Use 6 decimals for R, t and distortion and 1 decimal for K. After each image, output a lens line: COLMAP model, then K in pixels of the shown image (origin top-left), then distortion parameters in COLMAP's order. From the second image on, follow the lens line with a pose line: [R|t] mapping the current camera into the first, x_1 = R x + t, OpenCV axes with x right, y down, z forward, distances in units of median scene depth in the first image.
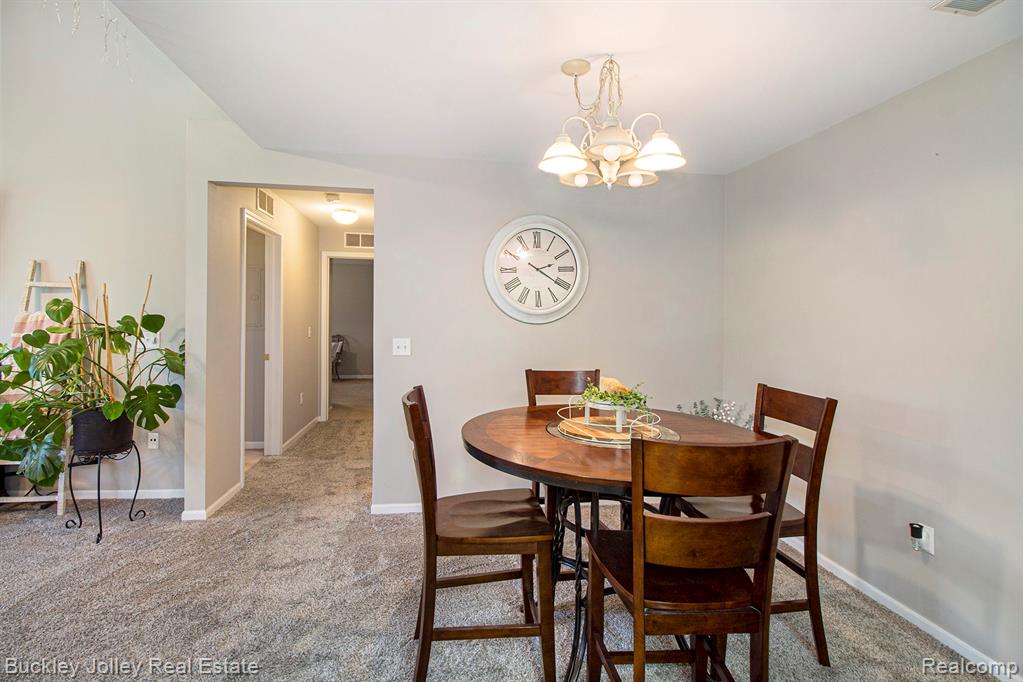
lens RADIAL K [[488.7, 0, 509.0], [0, 488.7, 336.0], [0, 0, 1]] dist [0.019409, -0.032363]
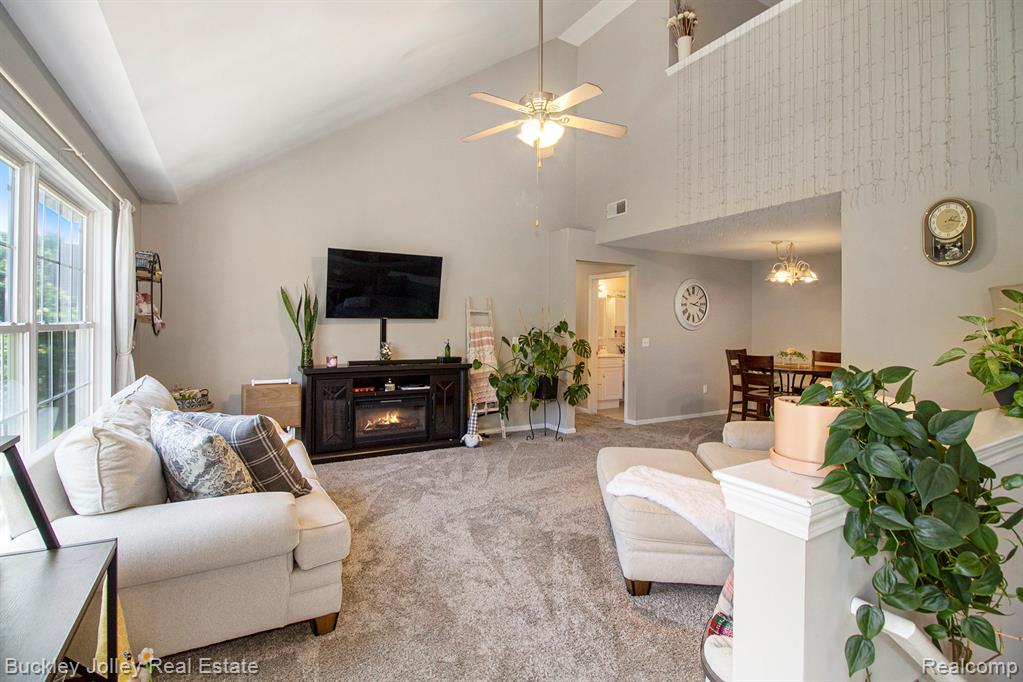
lens RADIAL K [[488.7, 0, 509.0], [0, 488.7, 336.0], [0, 0, 1]] dist [0.019409, -0.032363]
pose [[0.932526, -0.016788, 0.360712, -1.447469], [0.021319, 0.999736, -0.008584, 0.001527], [-0.360473, 0.015695, 0.932638, -0.682367]]
